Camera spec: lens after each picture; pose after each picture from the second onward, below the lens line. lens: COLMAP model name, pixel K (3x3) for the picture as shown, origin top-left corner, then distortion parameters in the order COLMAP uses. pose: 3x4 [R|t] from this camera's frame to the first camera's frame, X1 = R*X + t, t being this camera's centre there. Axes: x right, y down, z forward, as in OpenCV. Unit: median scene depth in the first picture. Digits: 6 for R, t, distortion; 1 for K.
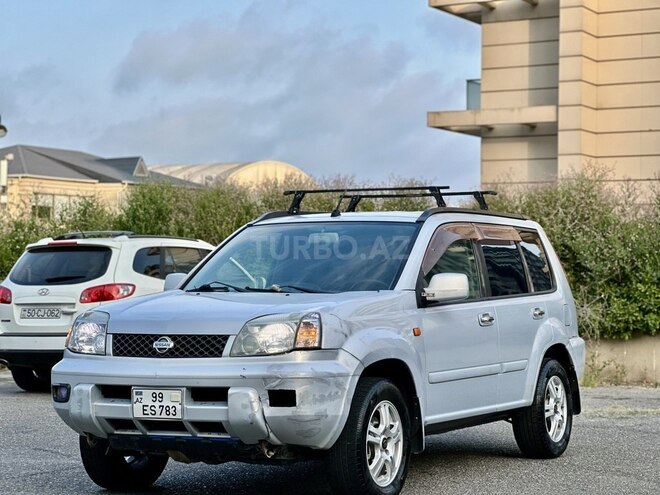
lens RADIAL K [[1502.5, 0, 332.6], [0, 1502.5, 246.6], [0, 0, 1]] dist [0.183188, 0.000000]
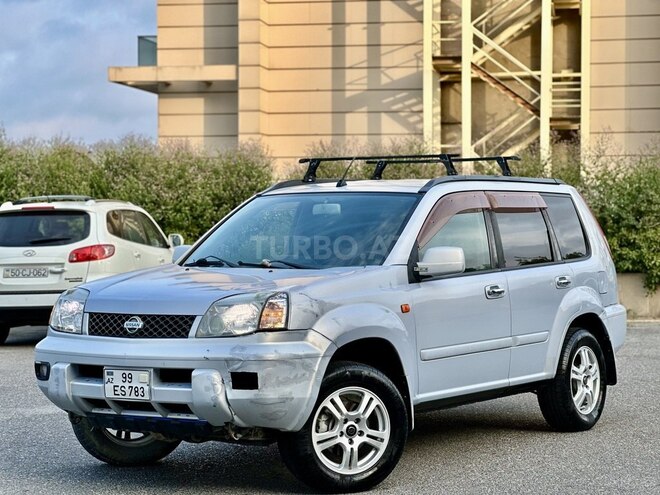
lens RADIAL K [[1502.5, 0, 326.4], [0, 1502.5, 246.7], [0, 0, 1]] dist [0.183188, 0.000000]
pose [[0.993543, -0.005815, -0.113311, 0.122208], [0.010105, 0.999252, 0.037321, -0.021016], [0.113009, -0.038225, 0.992858, 0.033941]]
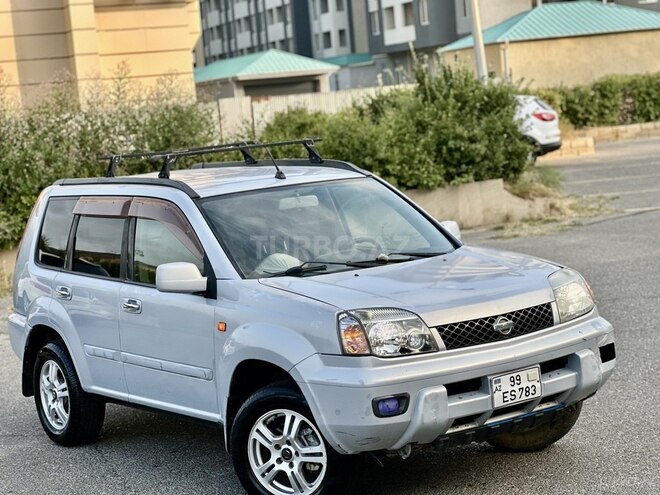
lens RADIAL K [[1502.5, 0, 329.3], [0, 1502.5, 231.8], [0, 0, 1]] dist [0.183188, 0.000000]
pose [[0.452824, -0.126863, 0.882528, -0.958407], [0.061873, 0.991910, 0.110839, -0.101238], [-0.889450, 0.004414, 0.457010, 0.648075]]
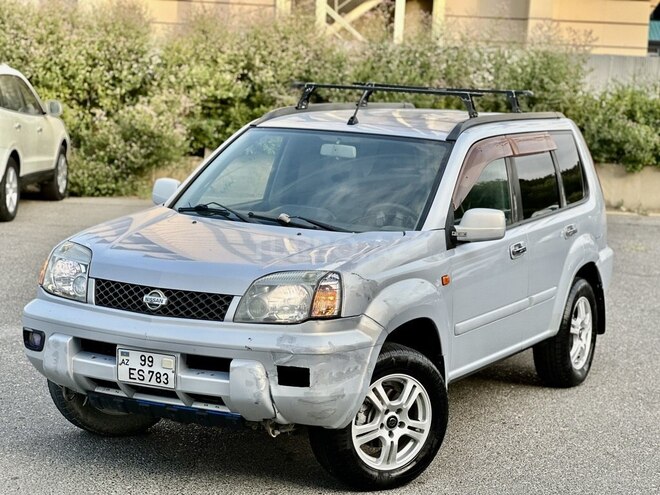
lens RADIAL K [[1502.5, 0, 329.0], [0, 1502.5, 246.8], [0, 0, 1]] dist [0.183188, 0.000000]
pose [[0.998836, 0.042575, 0.022693, -0.033456], [-0.045471, 0.987960, 0.147876, -0.092850], [-0.016124, -0.148735, 0.988746, 0.153317]]
